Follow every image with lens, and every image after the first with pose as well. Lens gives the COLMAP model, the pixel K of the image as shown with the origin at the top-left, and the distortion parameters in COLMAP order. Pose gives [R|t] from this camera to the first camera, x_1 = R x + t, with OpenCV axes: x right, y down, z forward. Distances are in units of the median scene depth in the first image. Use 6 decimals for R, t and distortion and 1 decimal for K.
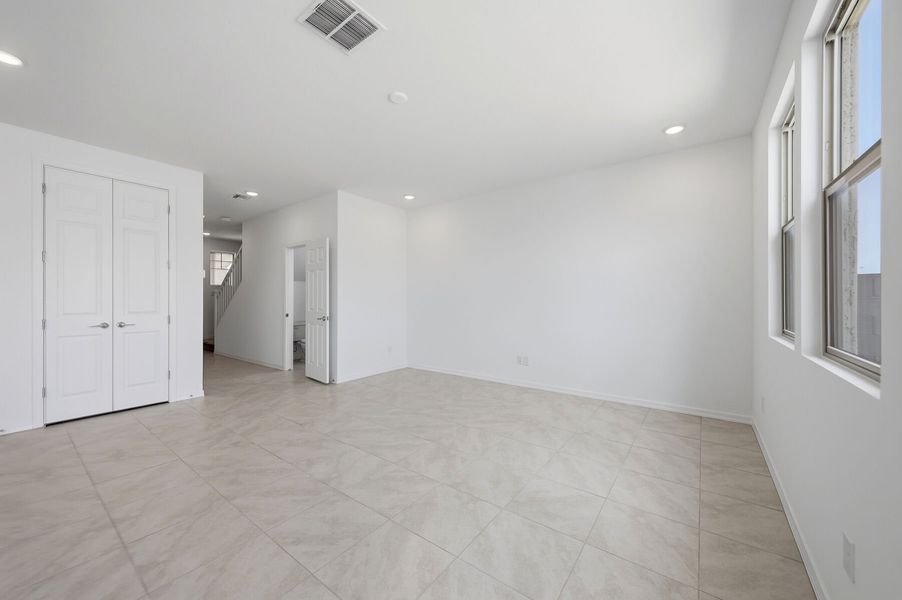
lens RADIAL K [[333.6, 0, 452.2], [0, 333.6, 299.1], [0, 0, 1]] dist [-0.002948, -0.000277]
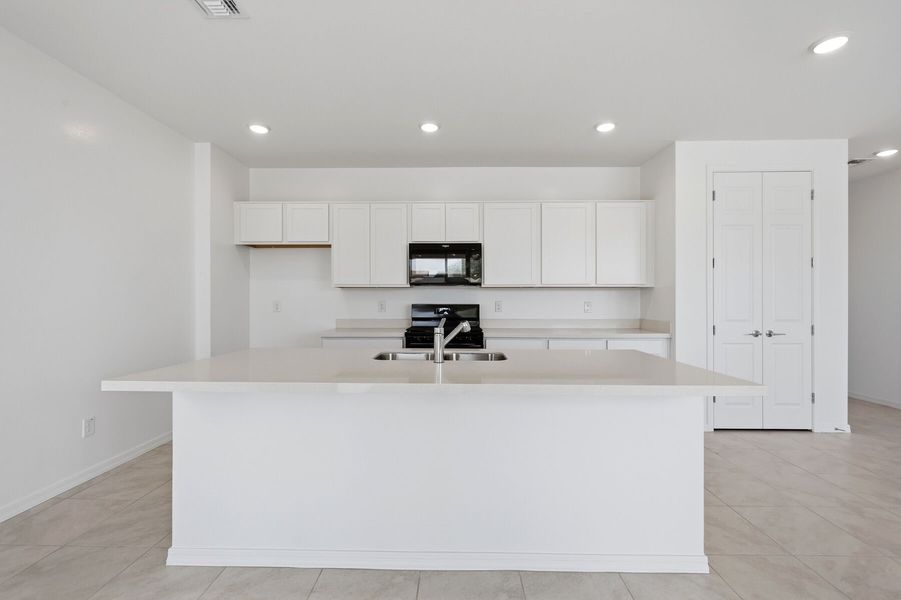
lens RADIAL K [[376.3, 0, 447.9], [0, 376.3, 302.4], [0, 0, 1]] dist [0.004510, 0.000241]
pose [[0.593602, 0.002624, -0.804755, -0.795238], [0.000325, 0.999994, 0.003499, -0.012139], [0.804759, -0.002338, 0.593597, -0.334512]]
